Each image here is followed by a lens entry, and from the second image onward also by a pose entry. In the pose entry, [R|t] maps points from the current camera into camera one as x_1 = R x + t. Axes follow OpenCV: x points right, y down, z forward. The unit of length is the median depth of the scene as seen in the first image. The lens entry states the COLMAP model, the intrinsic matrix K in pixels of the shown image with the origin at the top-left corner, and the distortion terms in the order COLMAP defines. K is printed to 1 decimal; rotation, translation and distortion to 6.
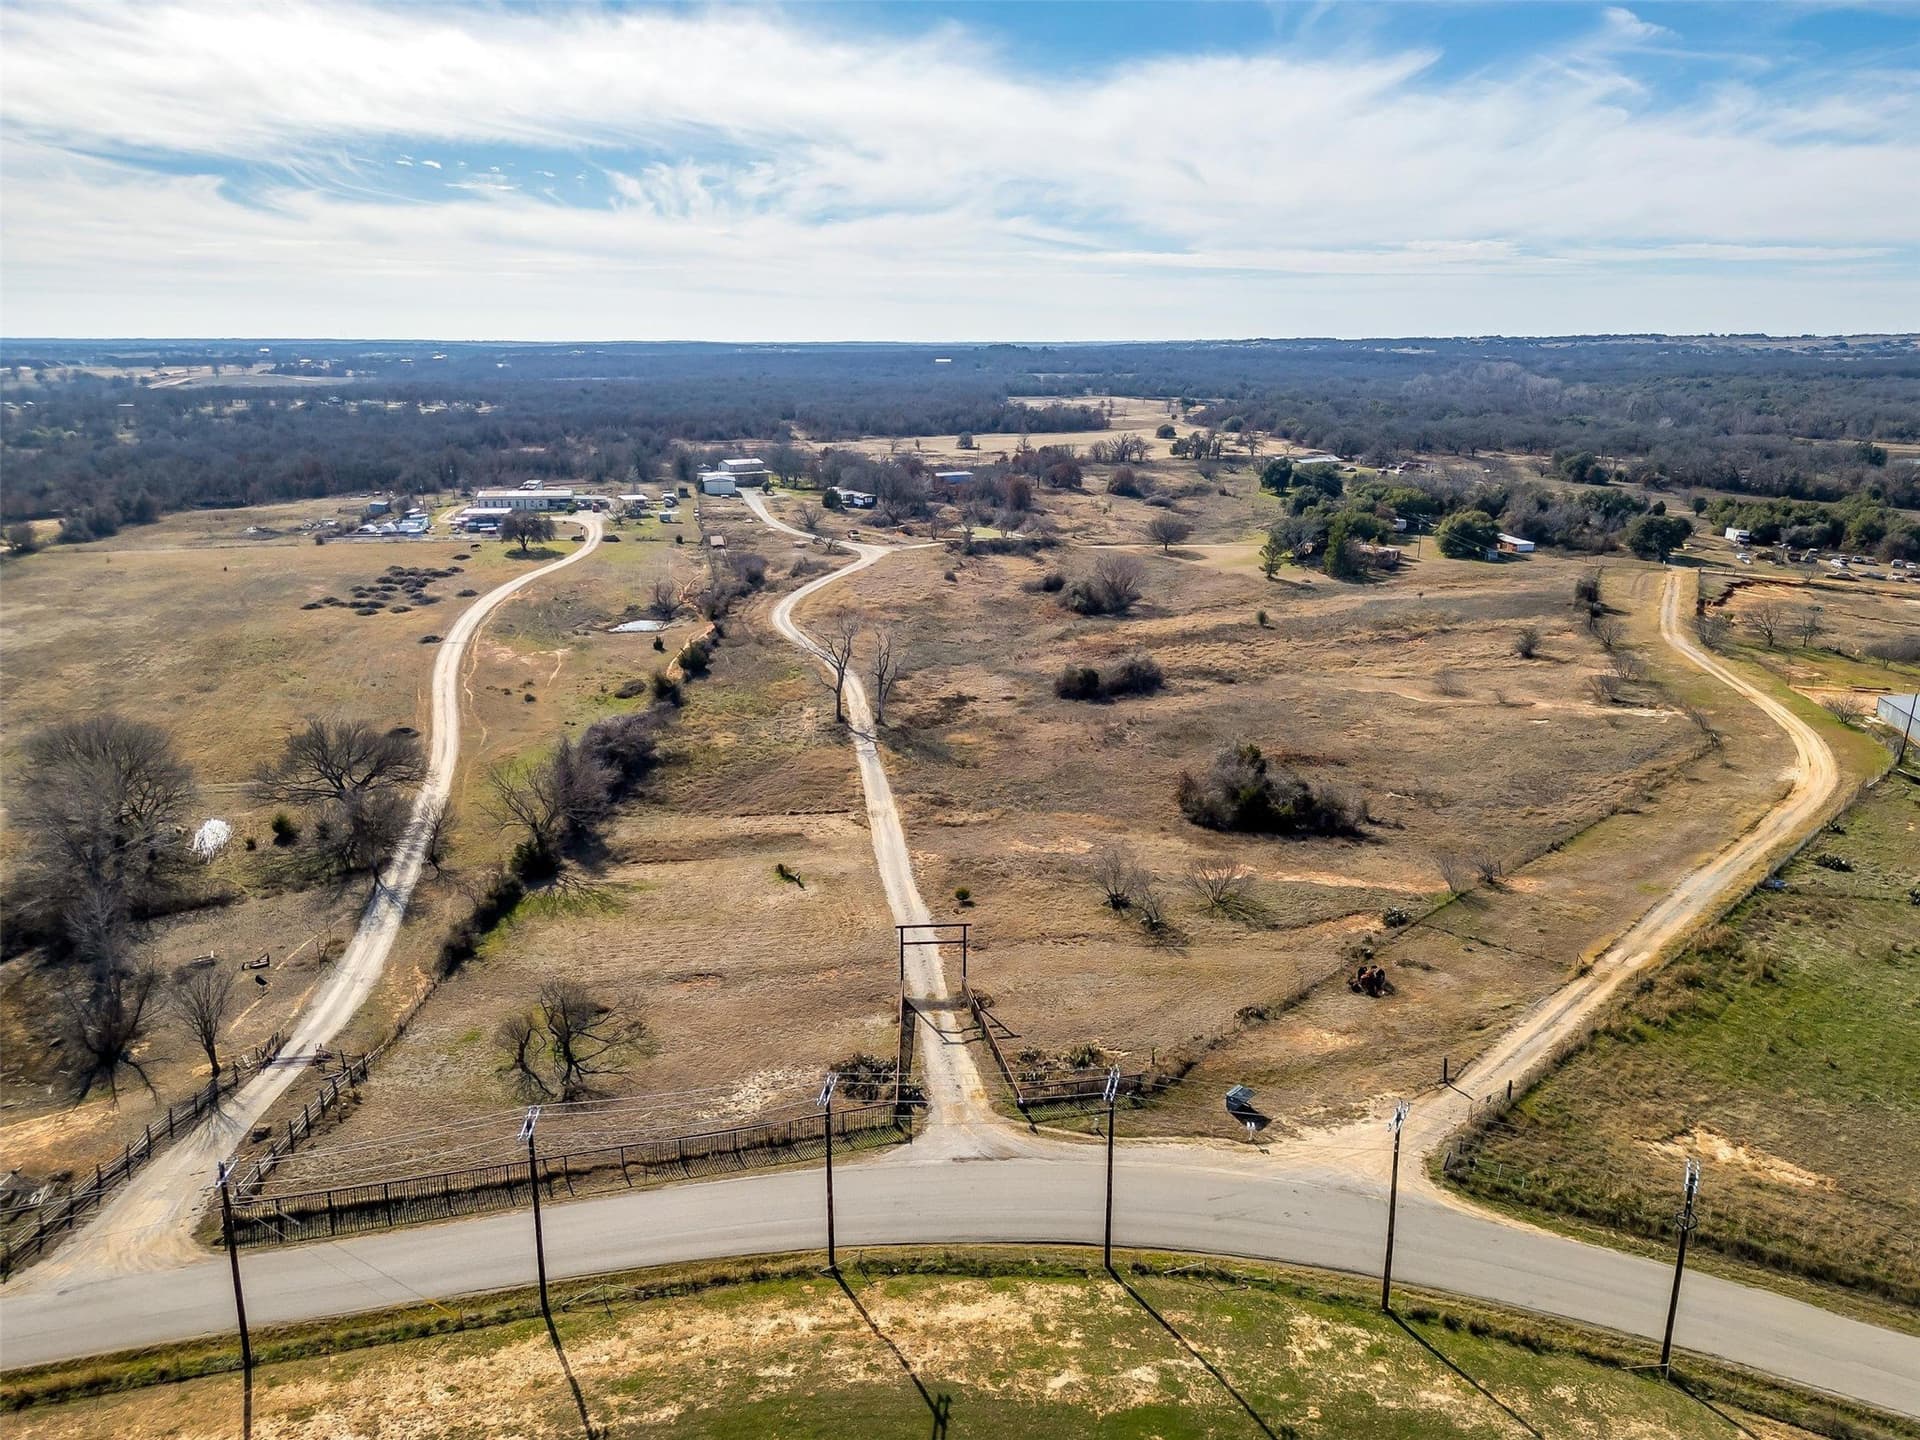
lens RADIAL K [[1350.9, 0, 960.0], [0, 1350.9, 720.0], [0, 0, 1]] dist [0.060626, -0.051778]
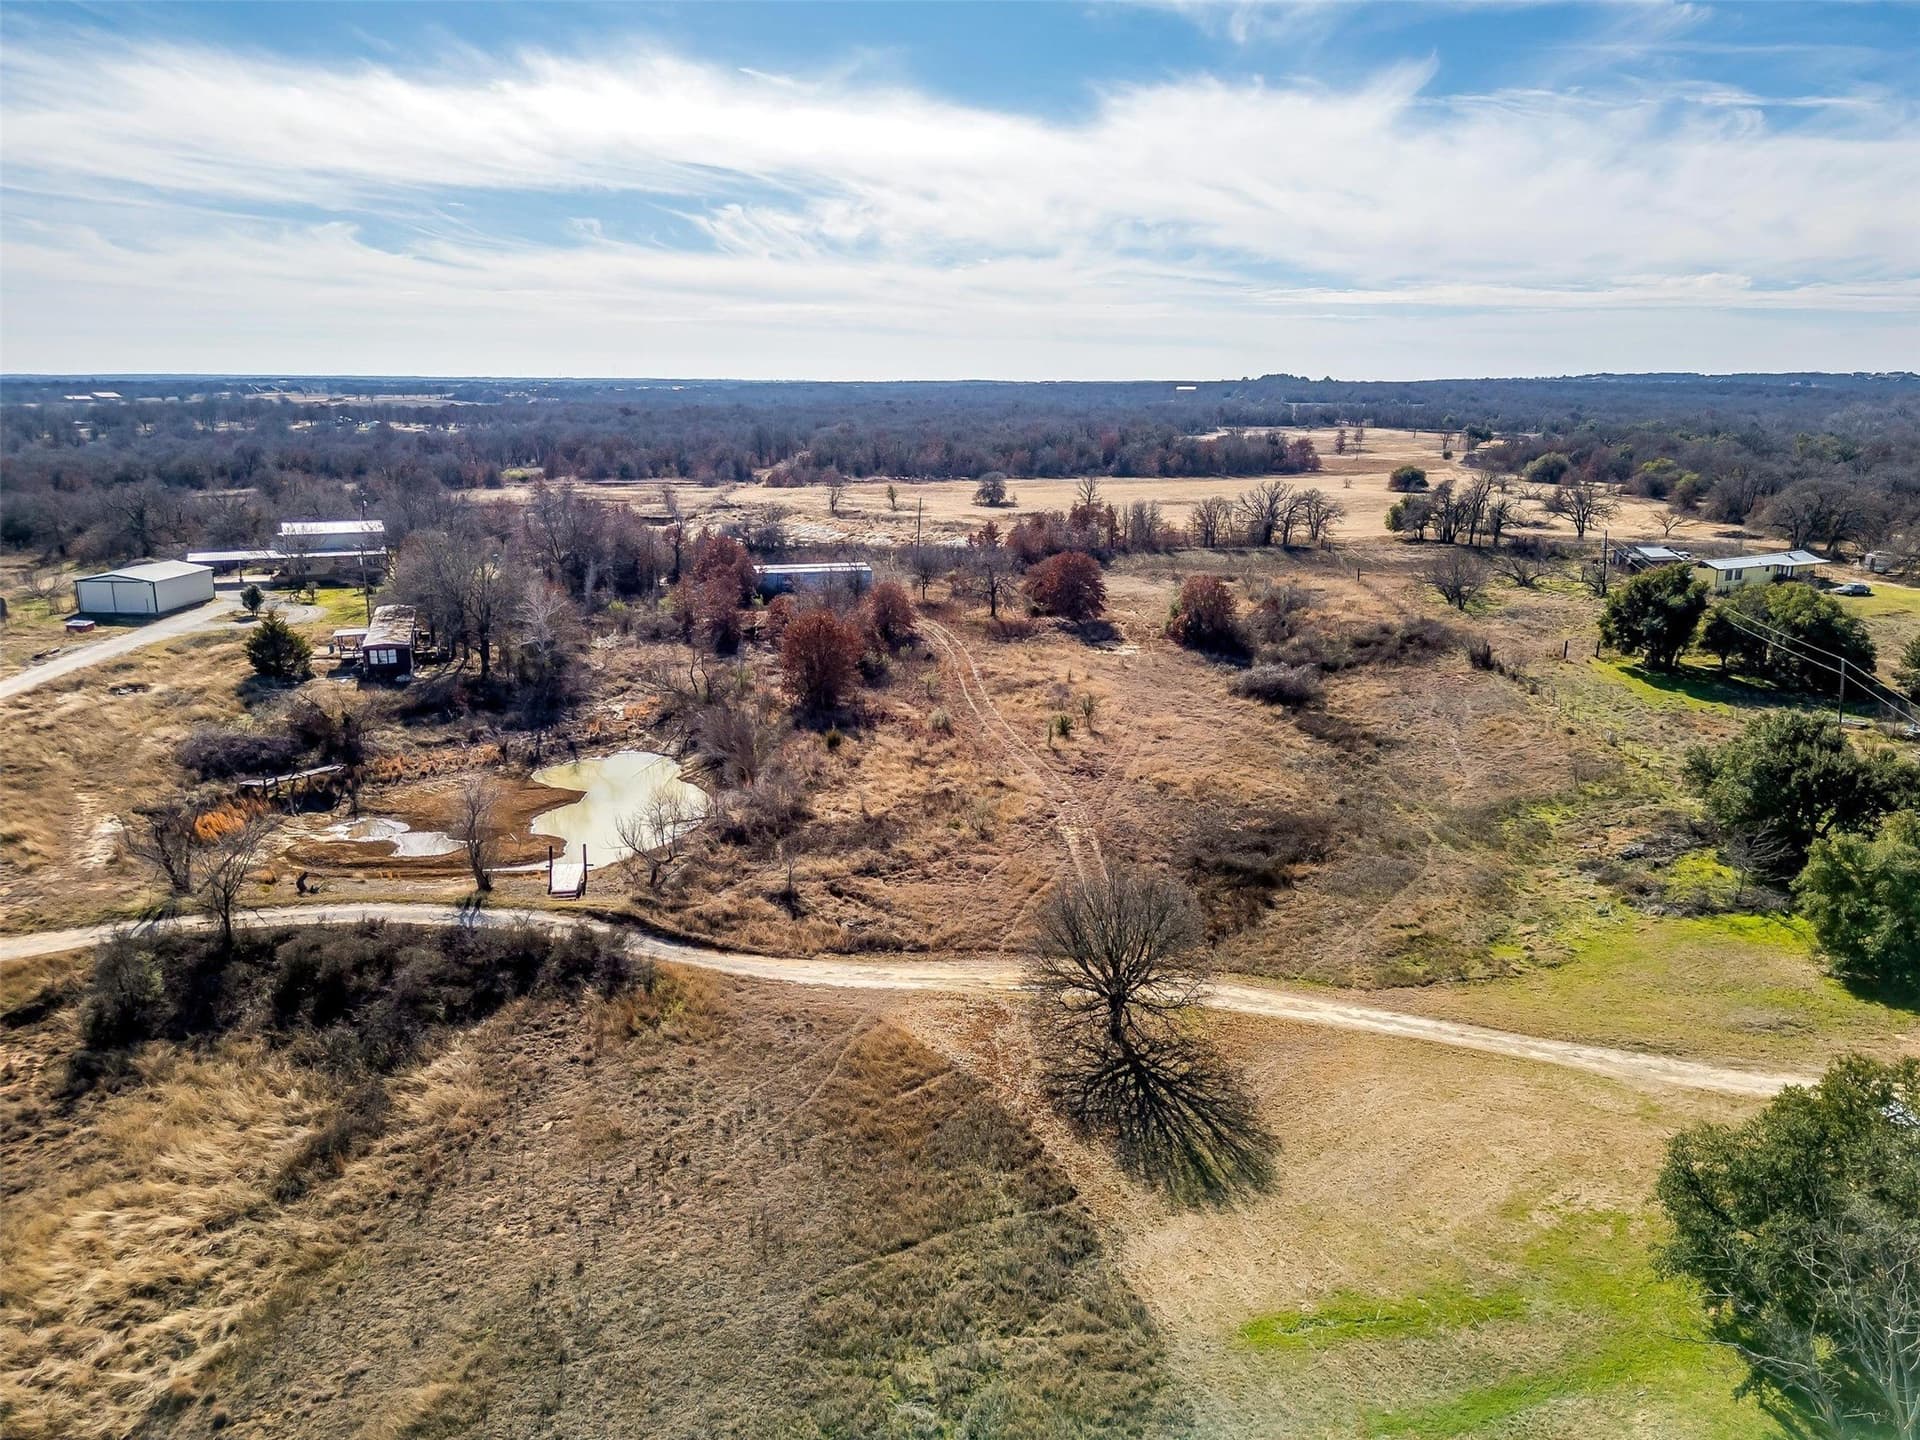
lens RADIAL K [[1413.3, 0, 998.6], [0, 1413.3, 719.1], [0, 0, 1]] dist [0.050627, -0.068409]
pose [[0.983515, 0.047982, -0.174346, 0.372542], [-0.054813, 0.997898, -0.034574, -0.361386], [0.172320, 0.043560, 0.984077, 1.703381]]
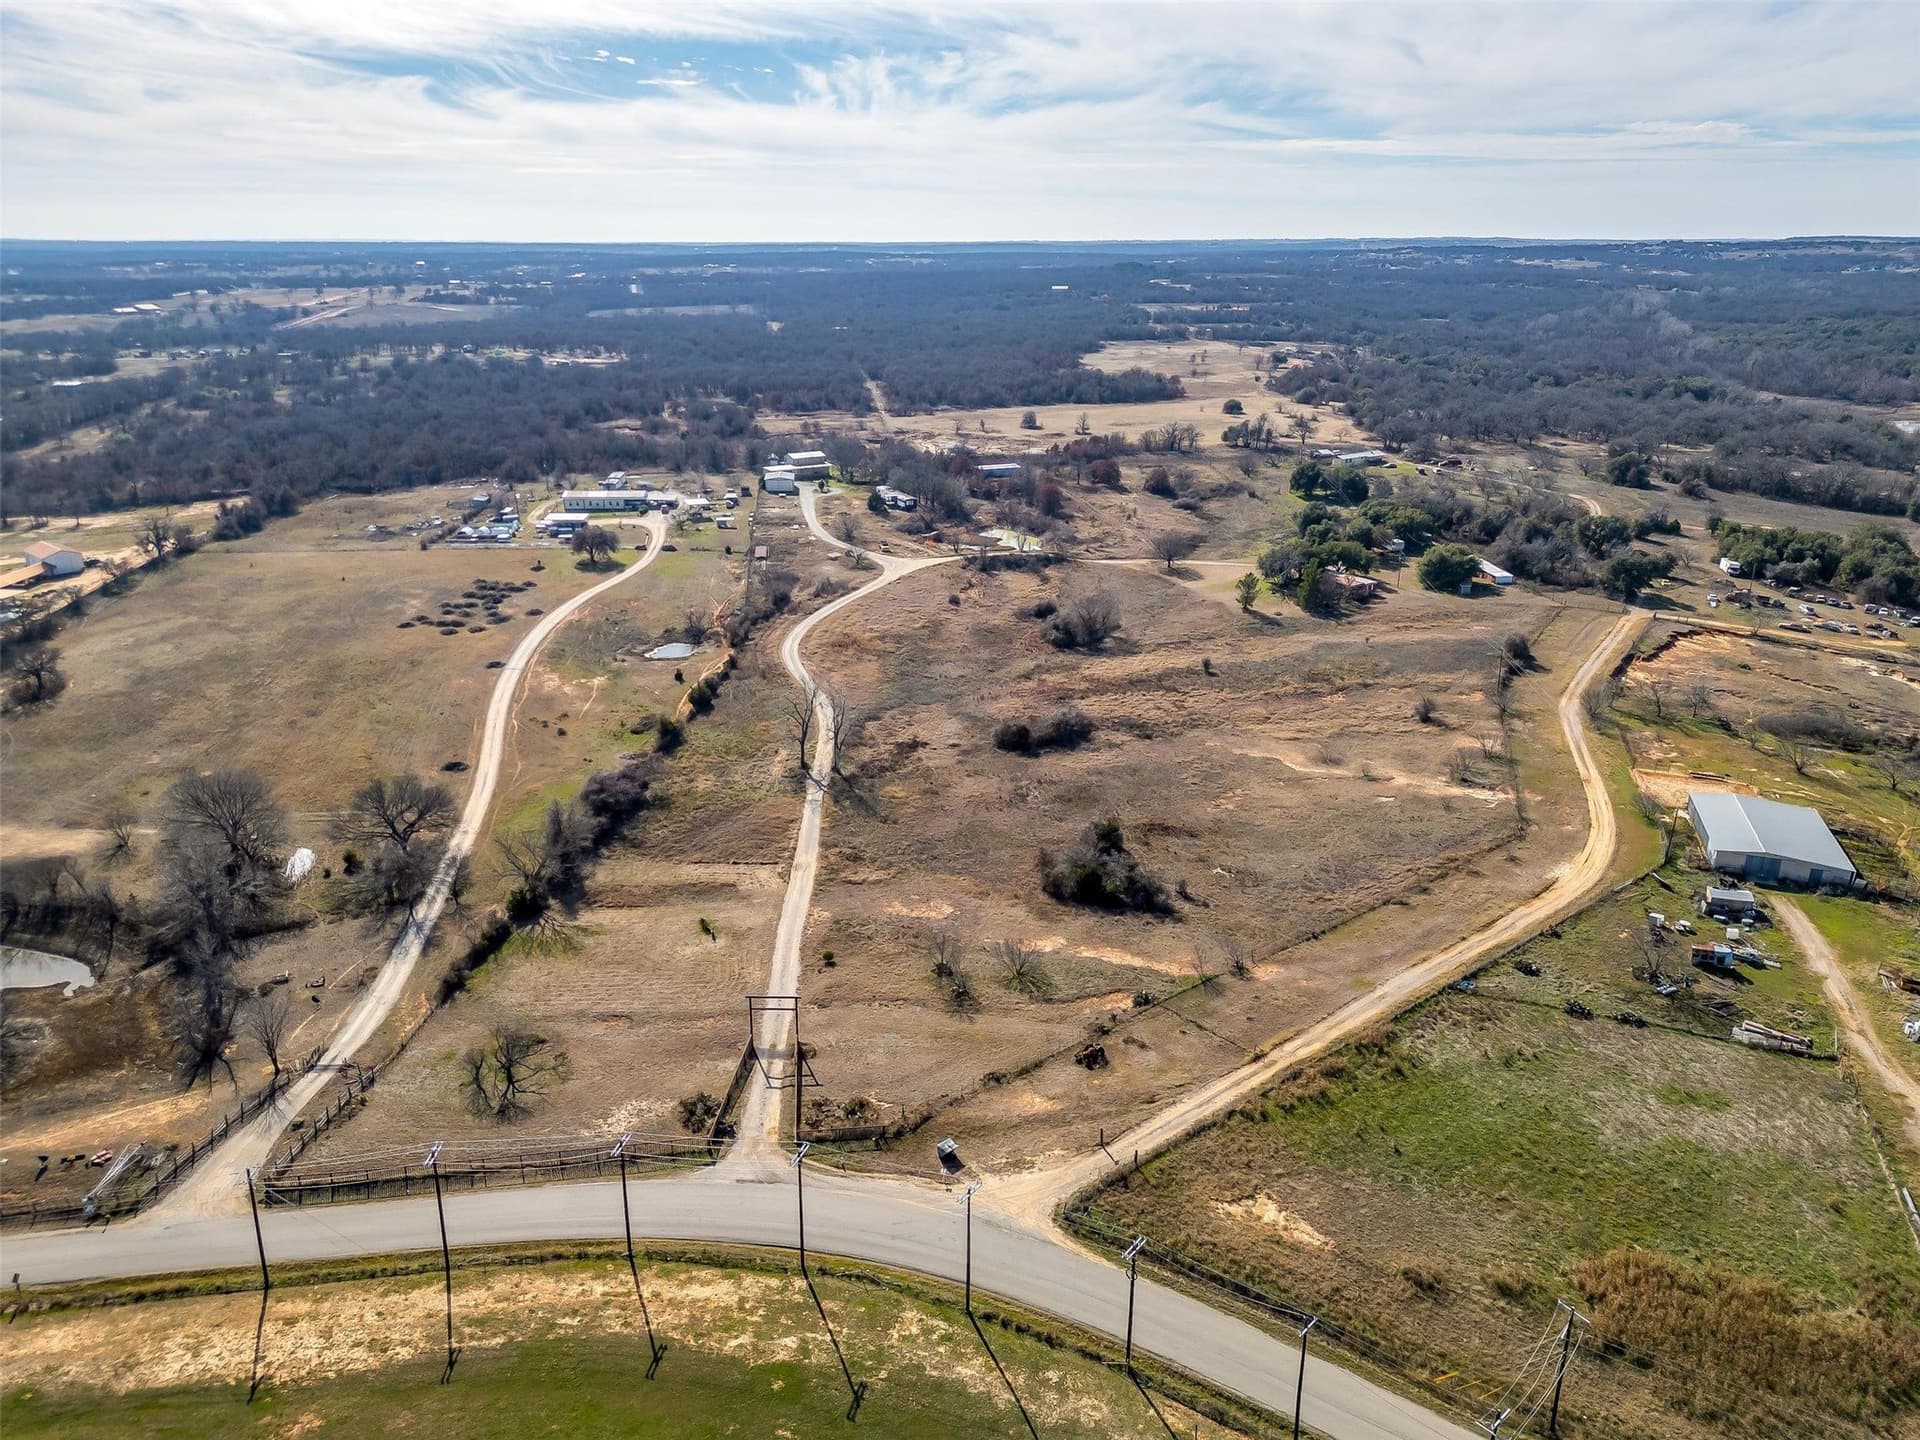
lens RADIAL K [[1355.9, 0, 927.6], [0, 1355.9, 727.9], [0, 0, 1]] dist [0.066153, -0.059986]
pose [[0.992586, 0.034914, -0.116418, 0.200696], [-0.026550, 0.997005, 0.072641, -0.155739], [0.118605, -0.069012, 0.990540, -0.225376]]
